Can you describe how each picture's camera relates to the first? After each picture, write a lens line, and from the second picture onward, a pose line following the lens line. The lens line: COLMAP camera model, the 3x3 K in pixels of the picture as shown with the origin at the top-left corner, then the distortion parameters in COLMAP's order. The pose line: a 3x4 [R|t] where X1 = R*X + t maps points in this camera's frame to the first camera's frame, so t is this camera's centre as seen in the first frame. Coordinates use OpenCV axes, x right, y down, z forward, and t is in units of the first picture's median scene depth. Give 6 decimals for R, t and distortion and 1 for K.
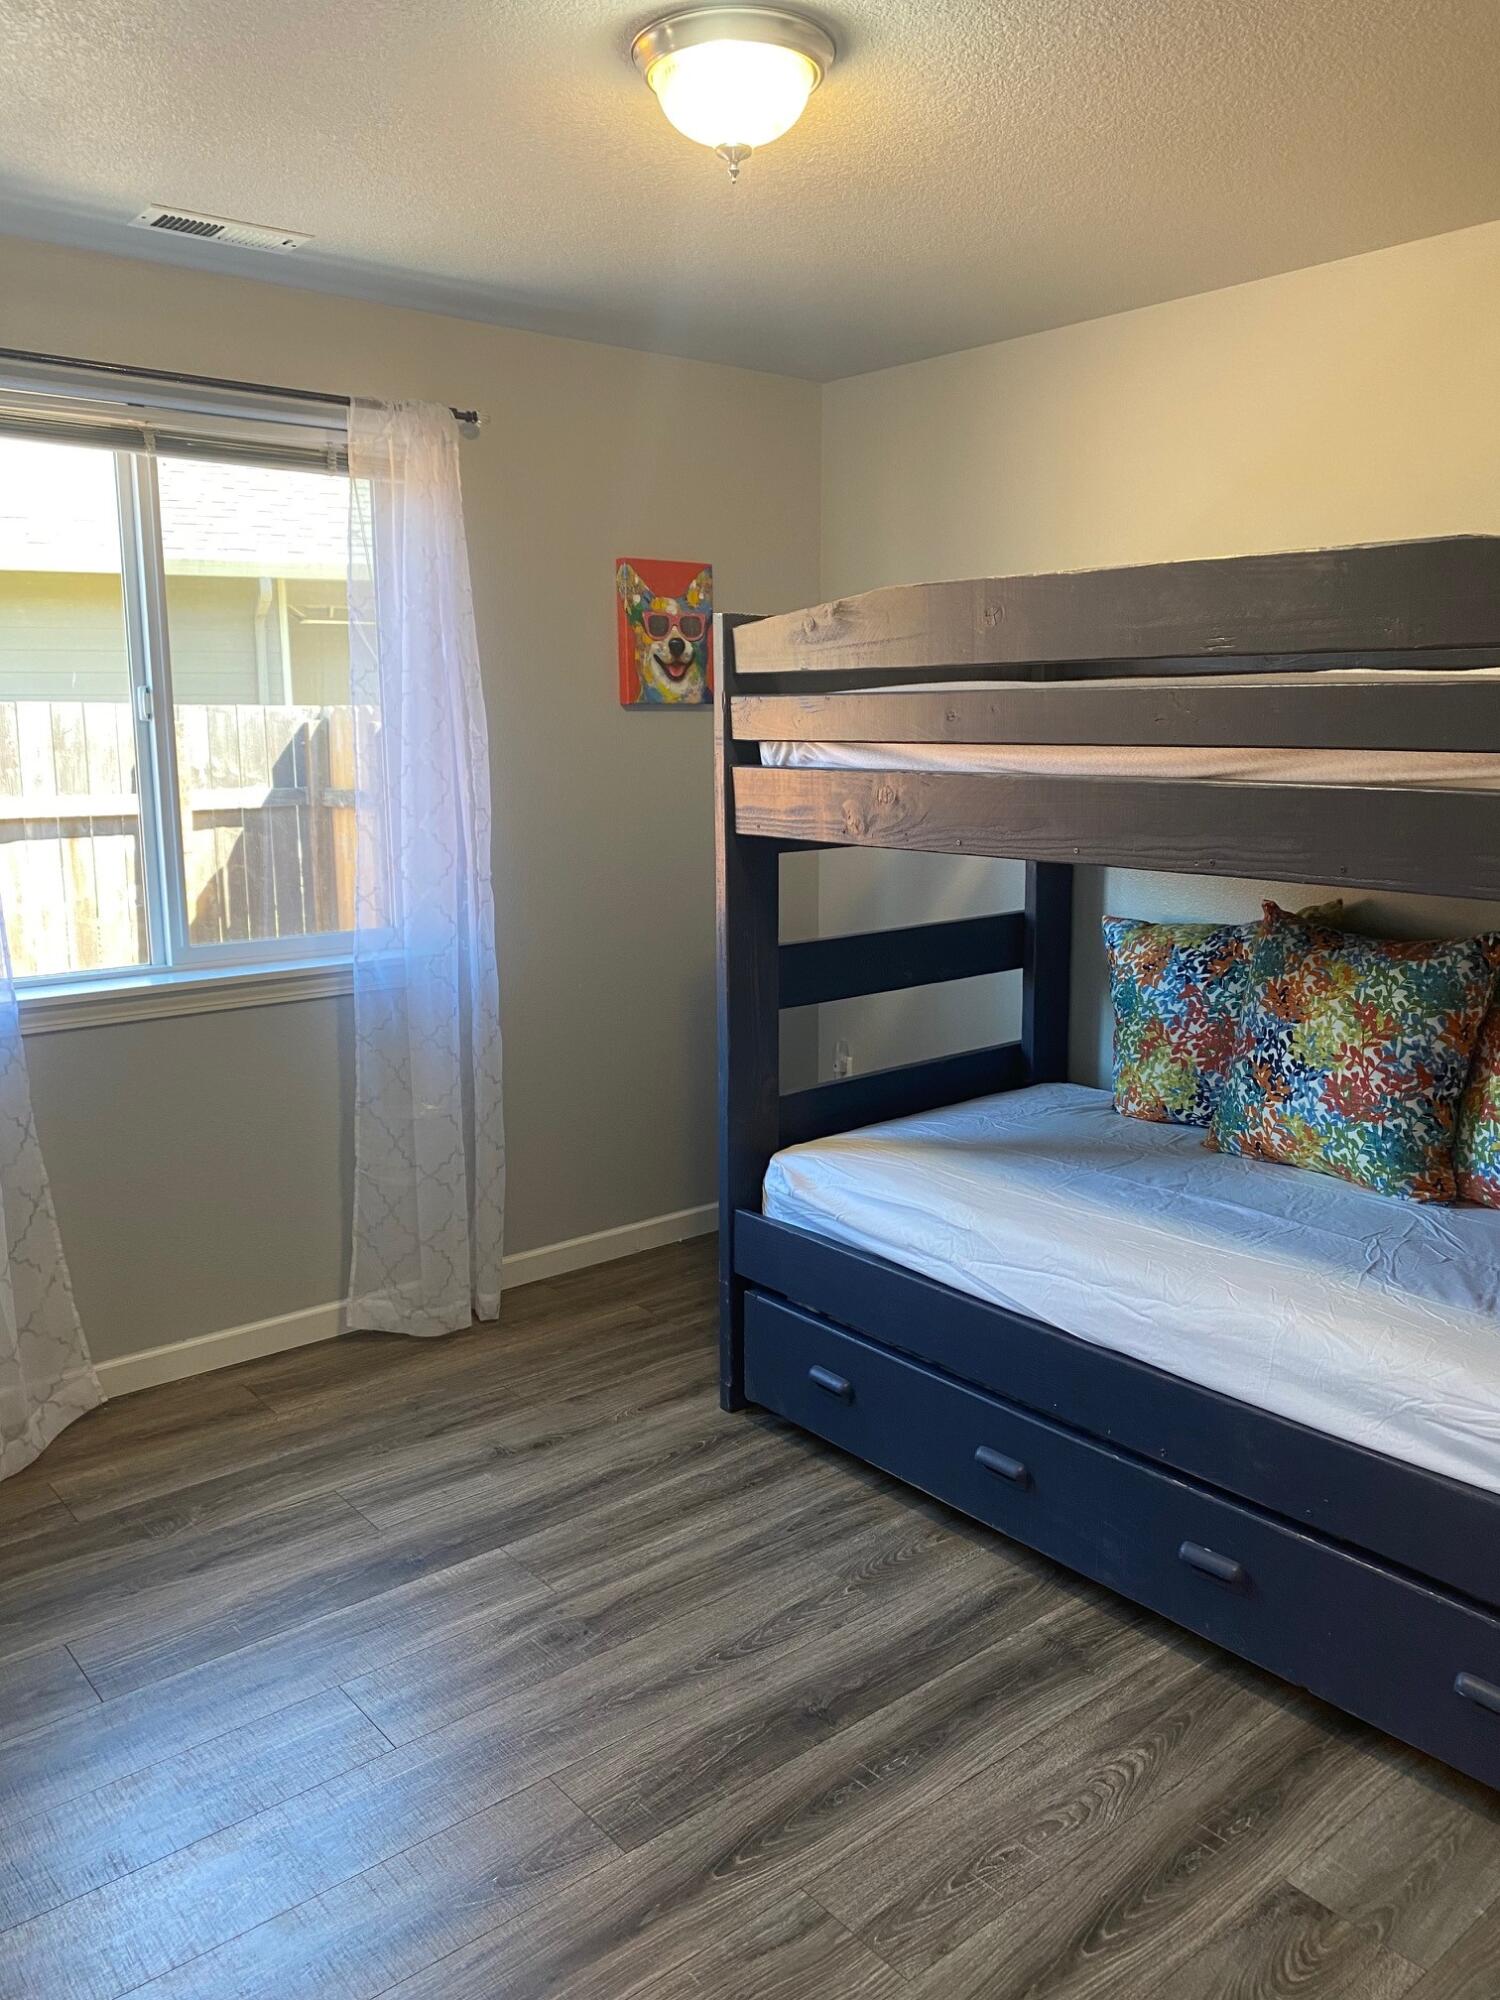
lens RADIAL K [[1537.3, 0, 754.8], [0, 1537.3, 999.1], [0, 0, 1]] dist [0.000389, -0.004243]
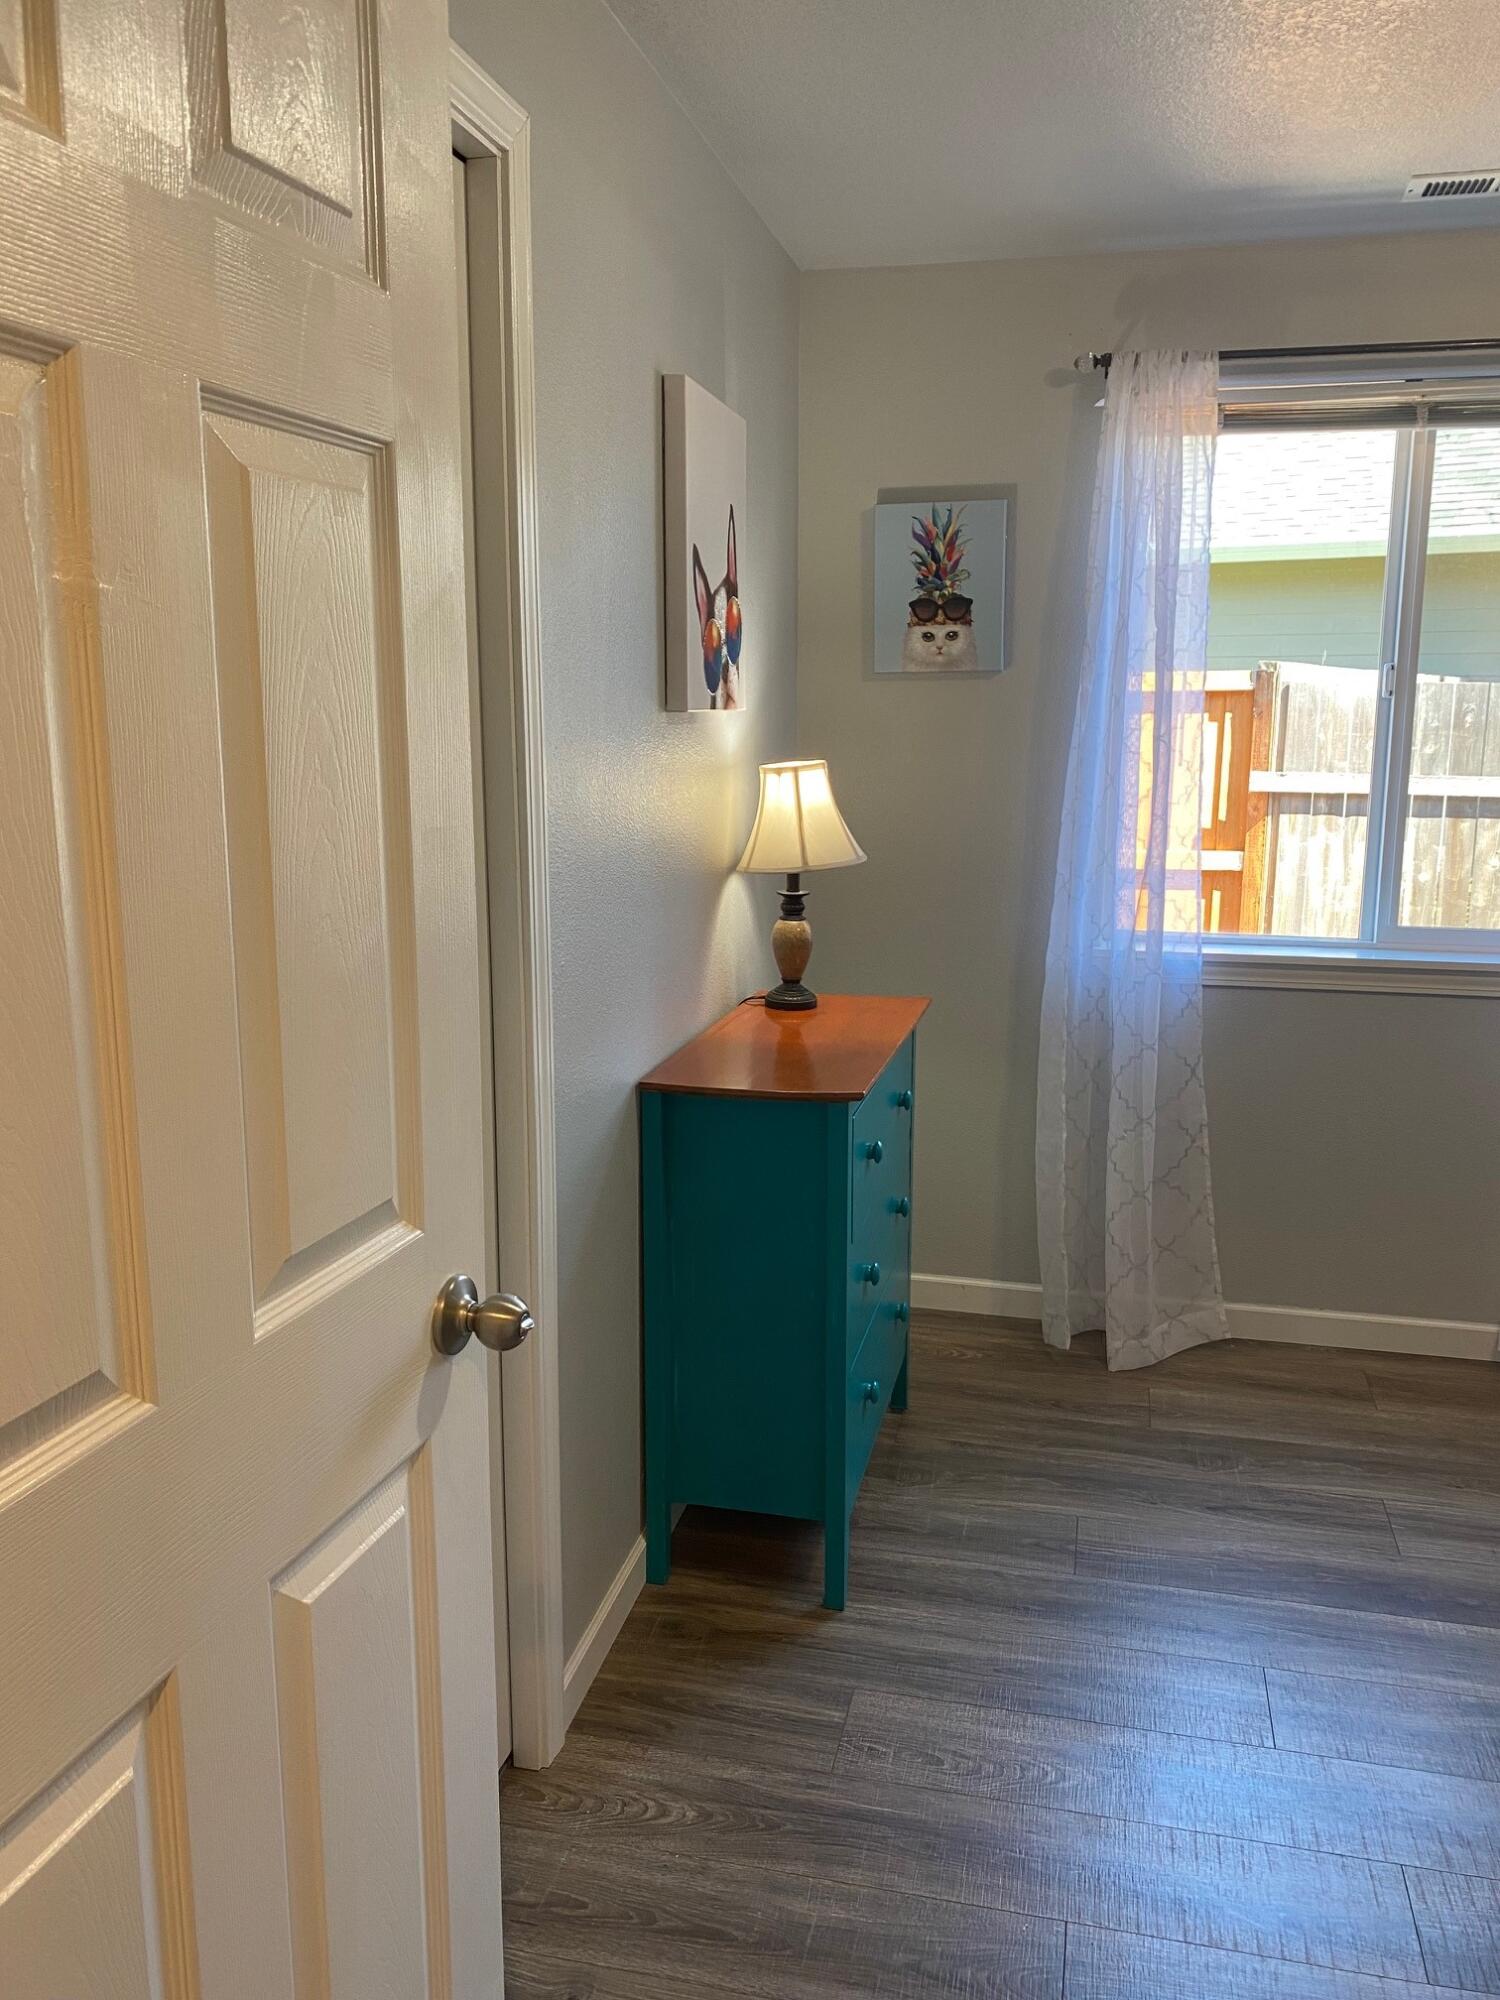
lens RADIAL K [[1537.3, 0, 760.8], [0, 1537.3, 997.3], [0, 0, 1]] dist [0.000389, -0.004243]
pose [[0.594931, 0.154052, -0.788876, 0.202989], [-0.145935, 0.985852, 0.082461, -0.012315], [0.790418, 0.066066, 0.608995, 0.086431]]
